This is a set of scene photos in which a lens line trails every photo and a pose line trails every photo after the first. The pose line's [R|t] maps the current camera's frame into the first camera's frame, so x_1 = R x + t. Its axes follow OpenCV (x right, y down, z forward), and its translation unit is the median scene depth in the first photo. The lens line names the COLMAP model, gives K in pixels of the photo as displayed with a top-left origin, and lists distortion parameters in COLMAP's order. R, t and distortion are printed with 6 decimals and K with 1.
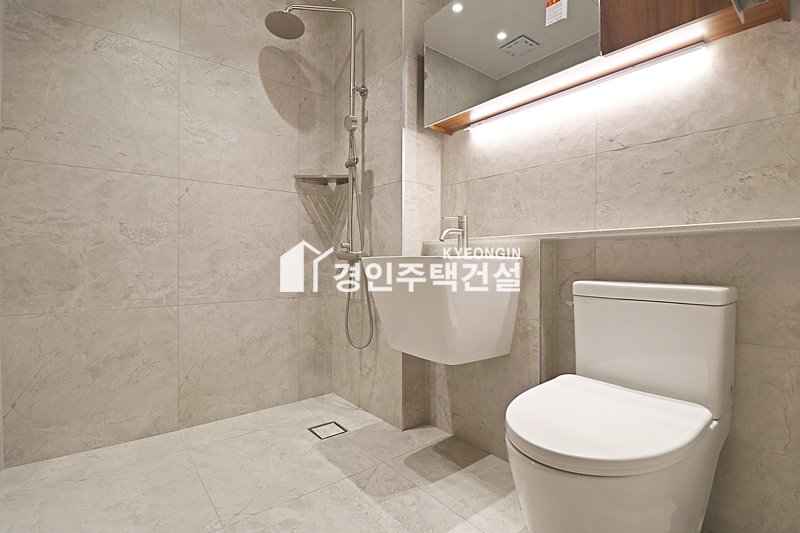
lens RADIAL K [[370.6, 0, 399.9], [0, 370.6, 259.4], [0, 0, 1]] dist [0.000593, -0.014581]
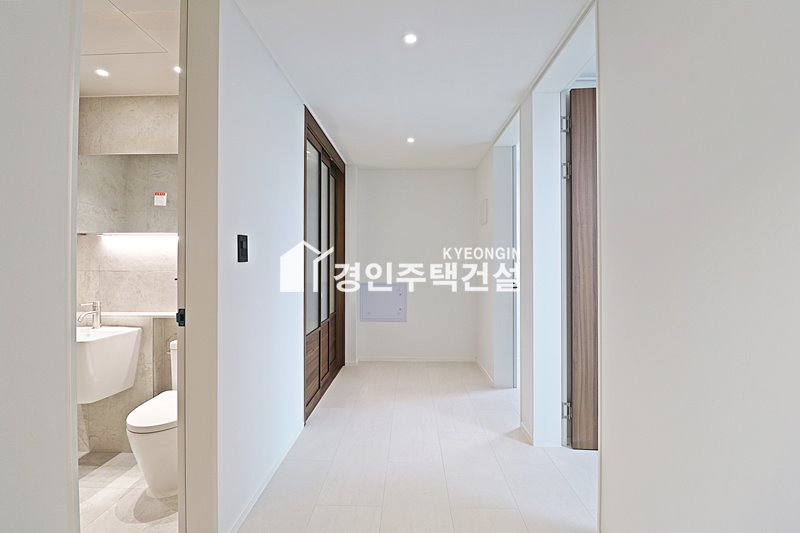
lens RADIAL K [[370.6, 0, 399.9], [0, 370.6, 259.4], [0, 0, 1]] dist [0.000593, -0.014581]
pose [[0.636927, -0.000302, 0.770924, -0.211487], [0.001500, 0.999999, -0.000849, -0.307059], [-0.770922, 0.001697, 0.636927, -0.958404]]
